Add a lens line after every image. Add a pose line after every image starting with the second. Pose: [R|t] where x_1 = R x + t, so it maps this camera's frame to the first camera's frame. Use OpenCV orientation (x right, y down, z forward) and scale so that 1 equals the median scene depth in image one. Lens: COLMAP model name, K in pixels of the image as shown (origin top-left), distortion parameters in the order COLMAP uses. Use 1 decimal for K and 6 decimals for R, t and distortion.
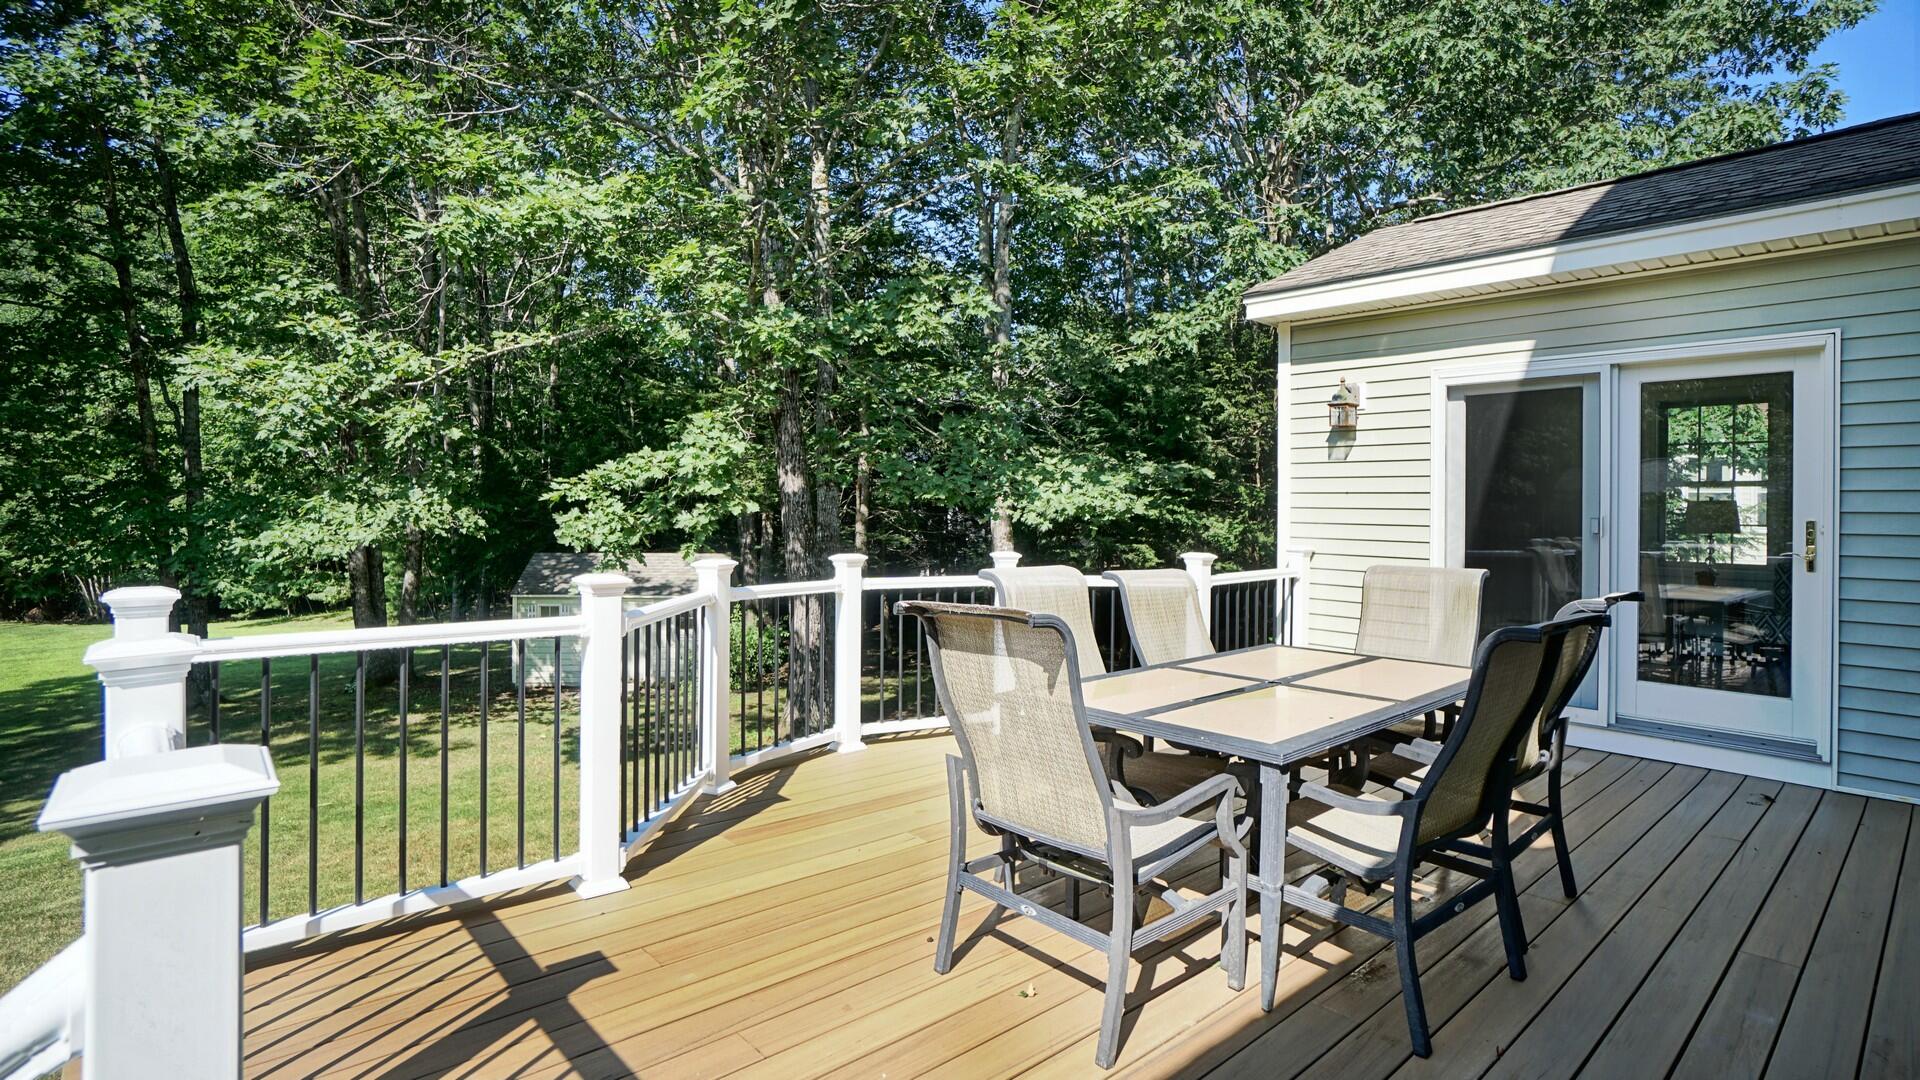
lens RADIAL K [[919.2, 0, 958.2], [0, 919.2, 495.3], [0, 0, 1]] dist [-0.020854, 0.000053]
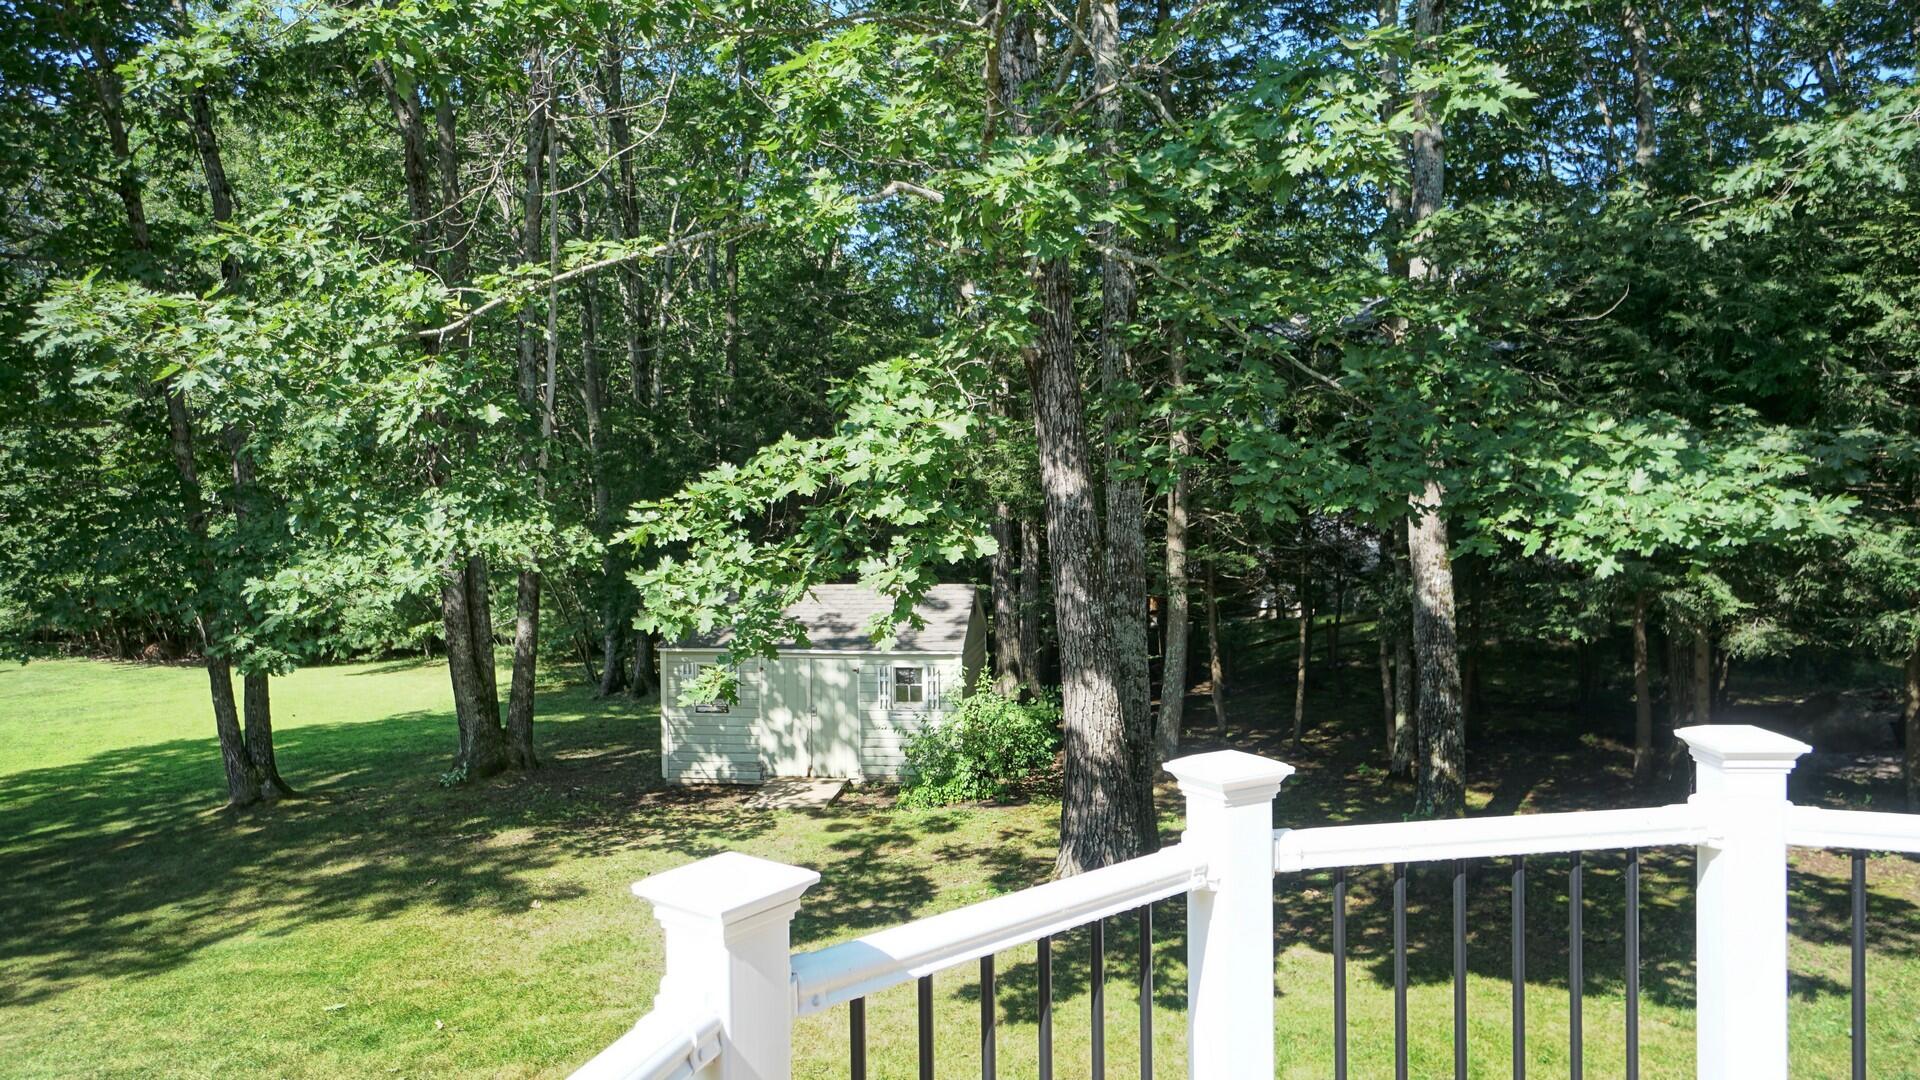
lens RADIAL K [[1315.9, 0, 971.4], [0, 1315.9, 503.3], [0, 0, 1]] dist [0.023502, -0.000851]
pose [[0.968543, -0.014458, -0.248426, -0.047670], [0.018456, 0.999735, 0.013768, -0.018136], [0.248161, -0.017920, 0.968553, 0.270117]]
